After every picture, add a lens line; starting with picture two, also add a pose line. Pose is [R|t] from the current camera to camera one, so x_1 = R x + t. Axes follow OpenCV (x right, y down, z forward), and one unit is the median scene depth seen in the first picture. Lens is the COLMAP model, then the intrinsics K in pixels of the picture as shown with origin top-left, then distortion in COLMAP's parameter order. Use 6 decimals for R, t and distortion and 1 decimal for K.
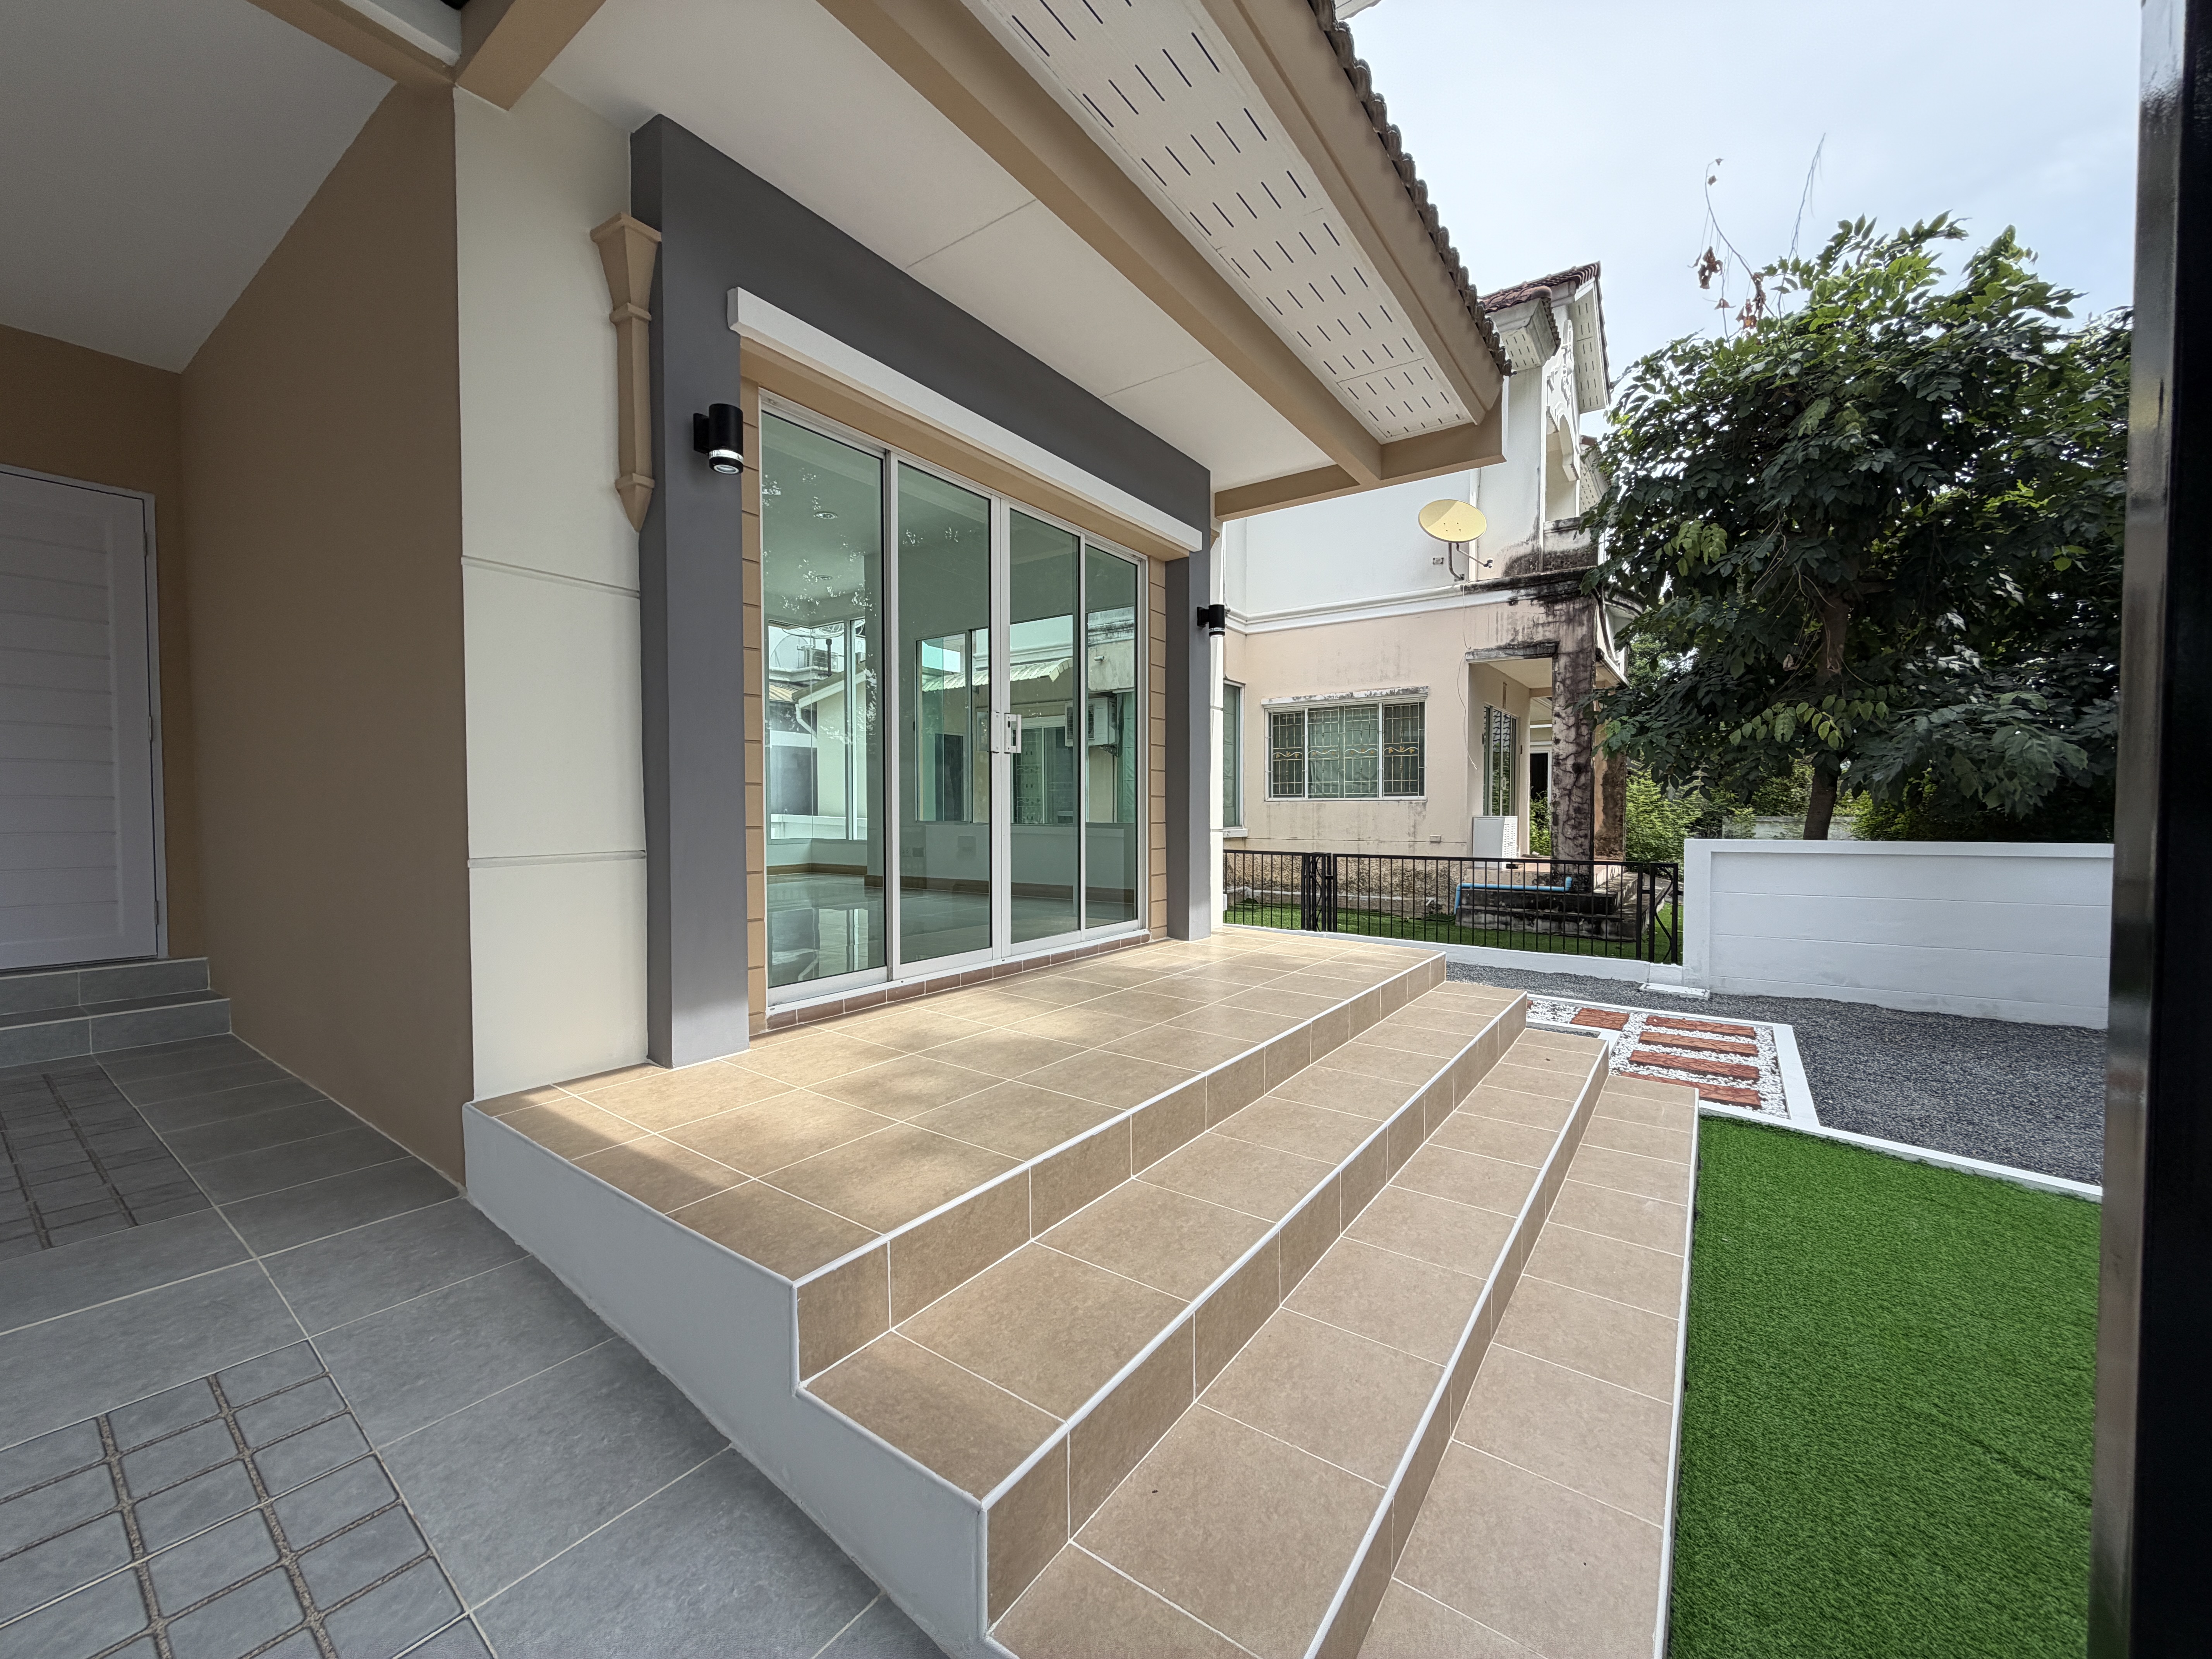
lens RADIAL K [[881.5, 0, 1102.3], [0, 881.5, 832.3], [0, 0, 1]] dist [-0.000749, 0.000122]
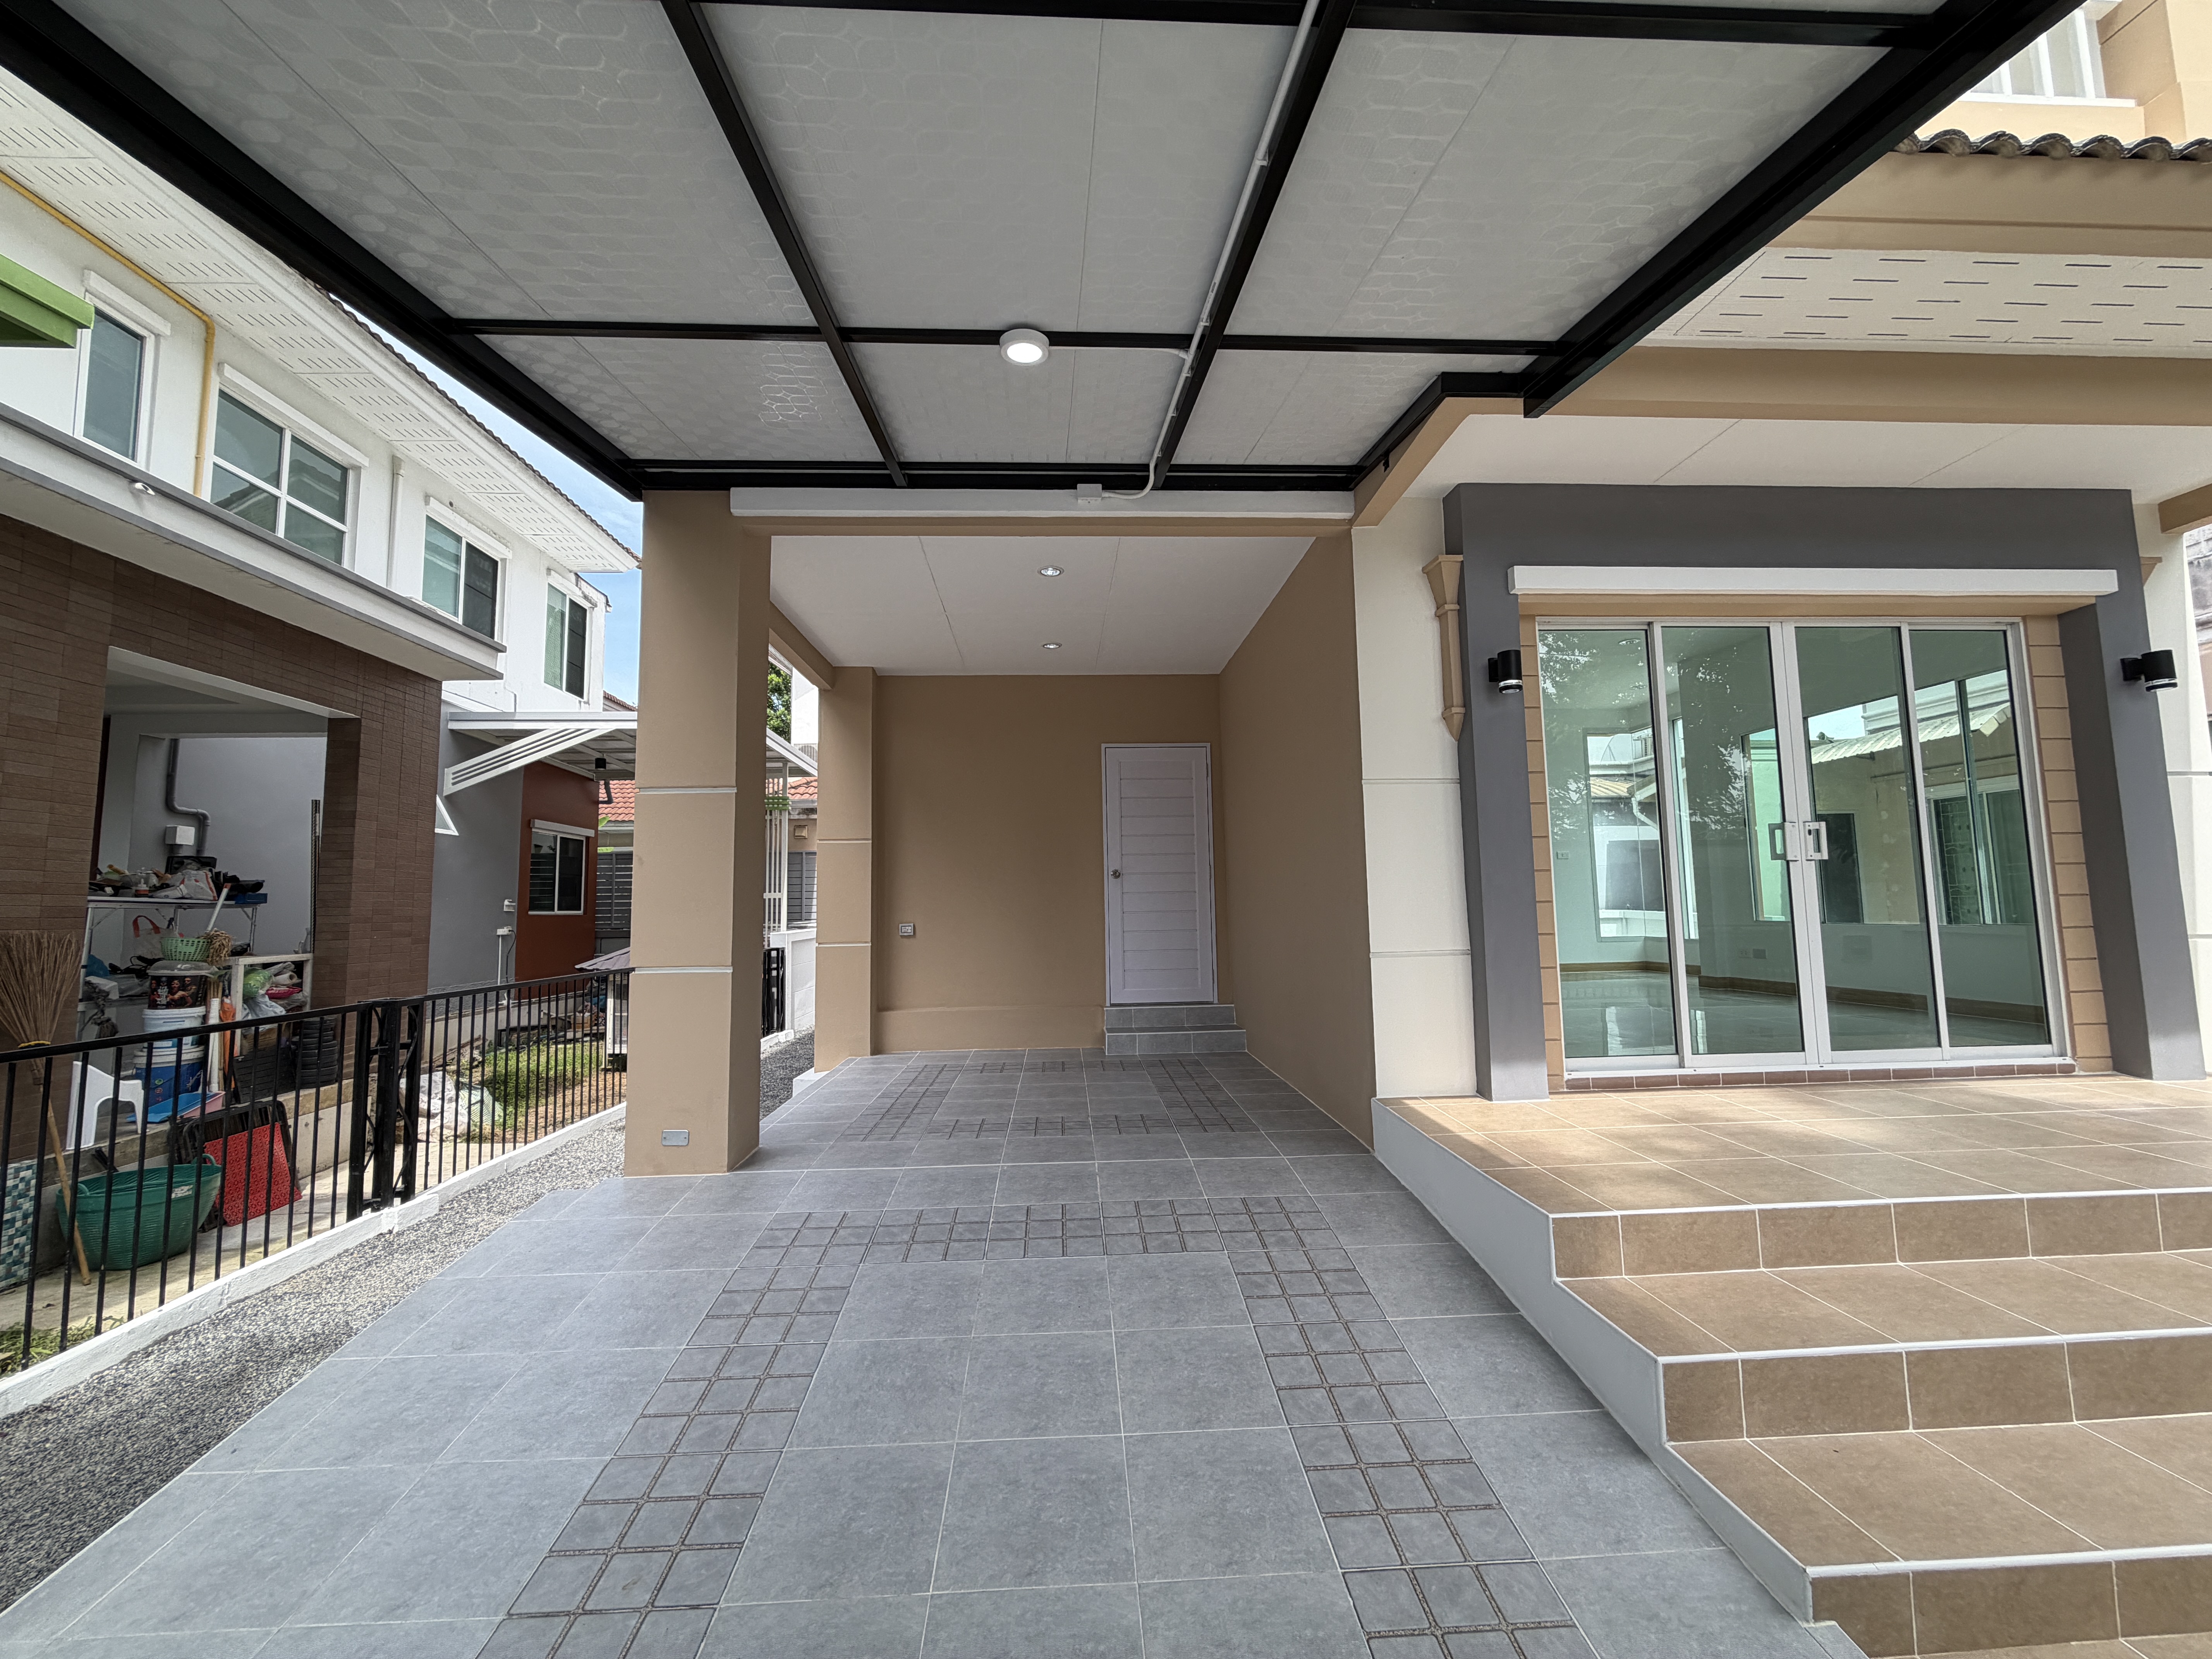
lens RADIAL K [[881.5, 0, 1103.3], [0, 881.5, 833.2], [0, 0, 1]] dist [-0.000749, 0.000122]
pose [[0.624158, -0.077542, -0.777441, 0.144516], [-0.002905, 0.994826, -0.101556, -0.011929], [0.781293, 0.065646, 0.620703, -0.227075]]
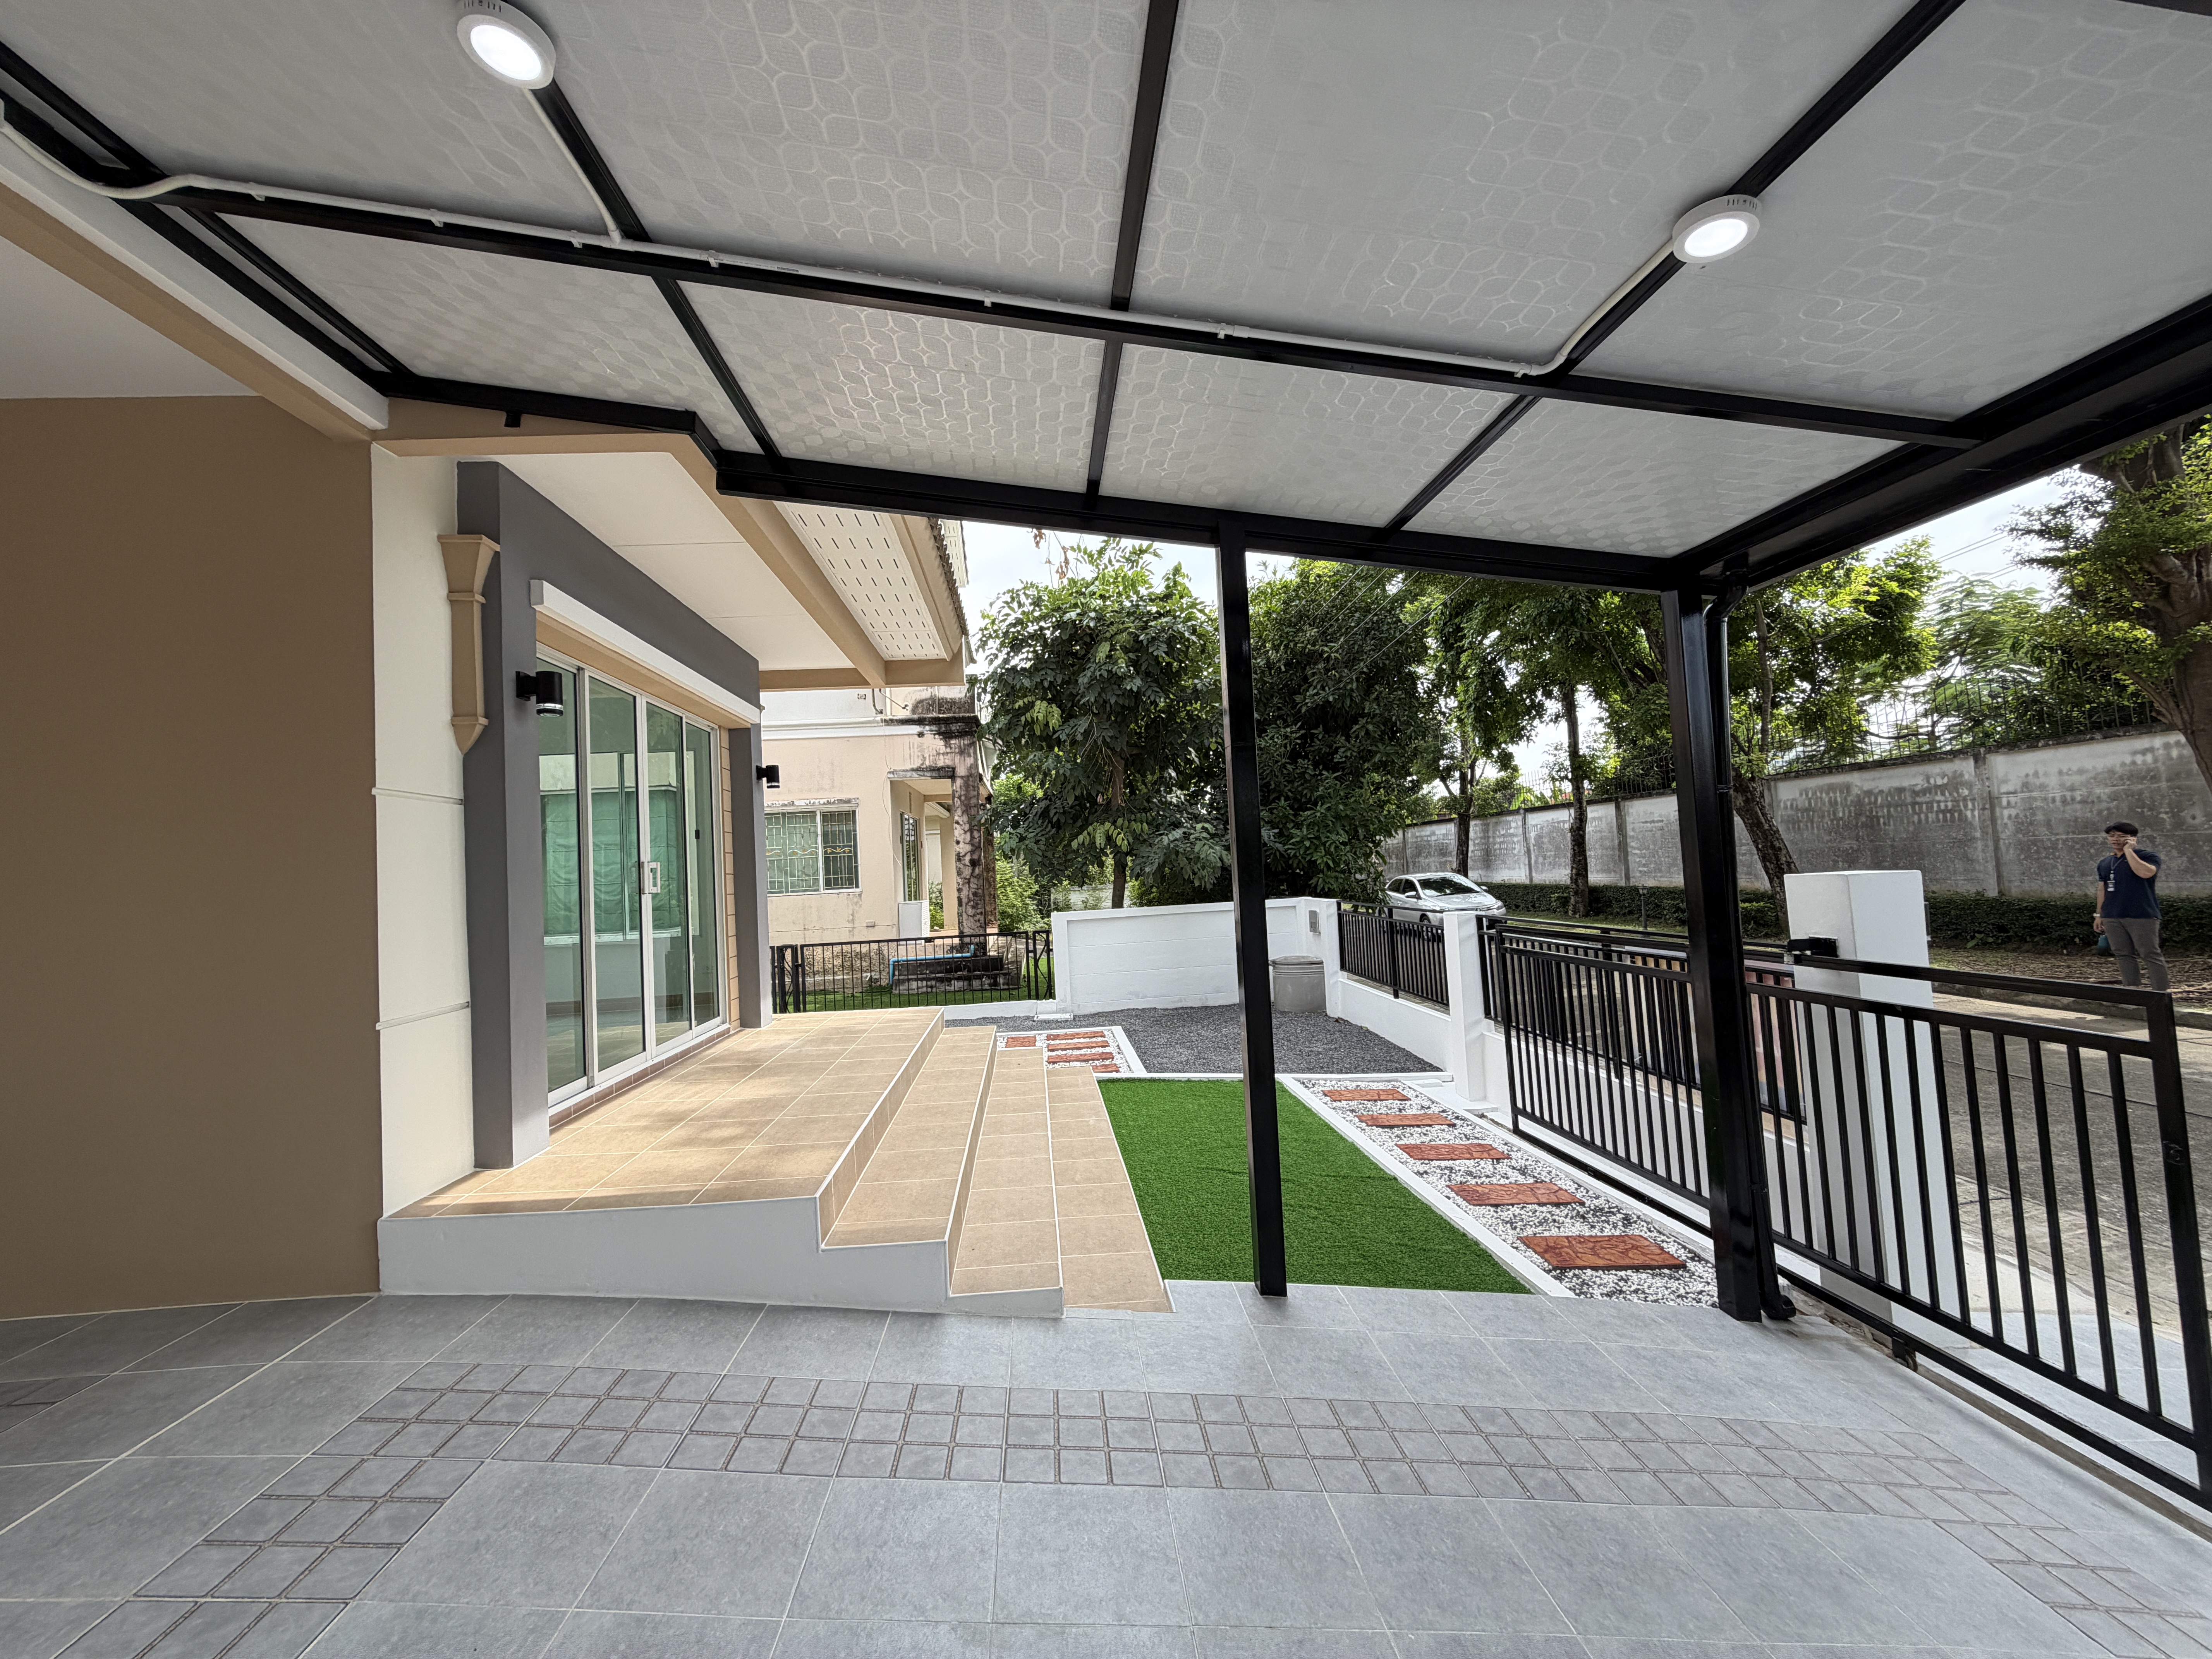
lens RADIAL K [[881.5, 0, 1105.8], [0, 881.5, 831.7], [0, 0, 1]] dist [-0.000749, 0.000122]
pose [[0.766351, -0.010773, 0.642332, -0.336648], [0.067760, 0.995638, -0.064143, -0.042560], [-0.638838, 0.092680, 0.763738, -0.310034]]
